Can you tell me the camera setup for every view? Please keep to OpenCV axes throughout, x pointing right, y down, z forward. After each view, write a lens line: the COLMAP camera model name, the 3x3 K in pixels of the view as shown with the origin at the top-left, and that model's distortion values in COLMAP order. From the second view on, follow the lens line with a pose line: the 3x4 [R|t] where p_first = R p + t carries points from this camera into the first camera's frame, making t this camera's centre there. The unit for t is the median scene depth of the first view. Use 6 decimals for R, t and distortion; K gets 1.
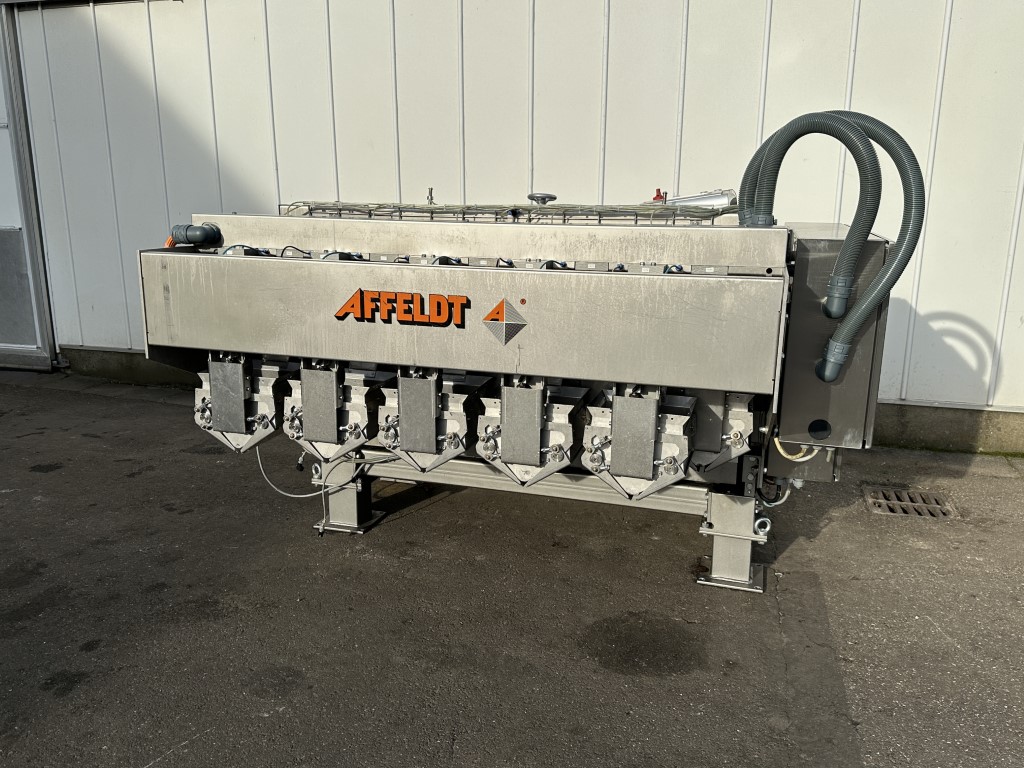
lens RADIAL K [[821.7, 0, 515.1], [0, 821.7, 385.3], [0, 0, 1]] dist [0.005636, -0.006554]
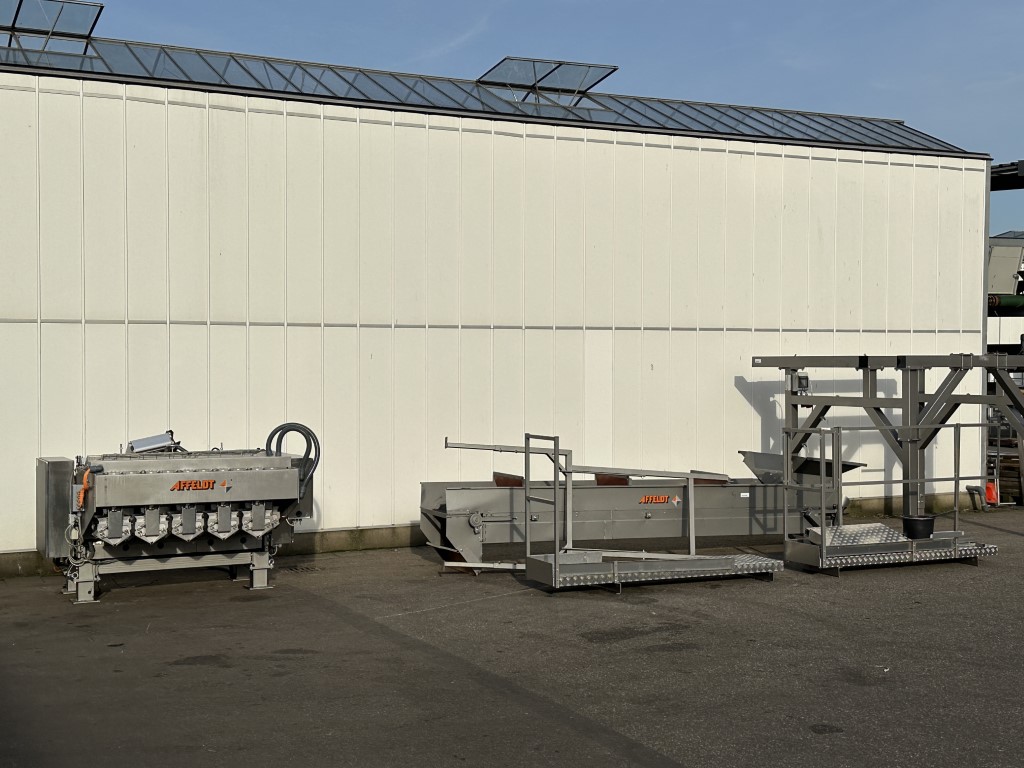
lens RADIAL K [[1372.3, 0, 512.3], [0, 1372.3, 382.4], [0, 0, 1]] dist [0.035463, 0.000000]
pose [[0.732339, -0.017199, 0.680723, -2.370194], [0.164143, 0.974661, -0.151963, 0.444884], [-0.660860, 0.223024, 0.716606, -3.141503]]
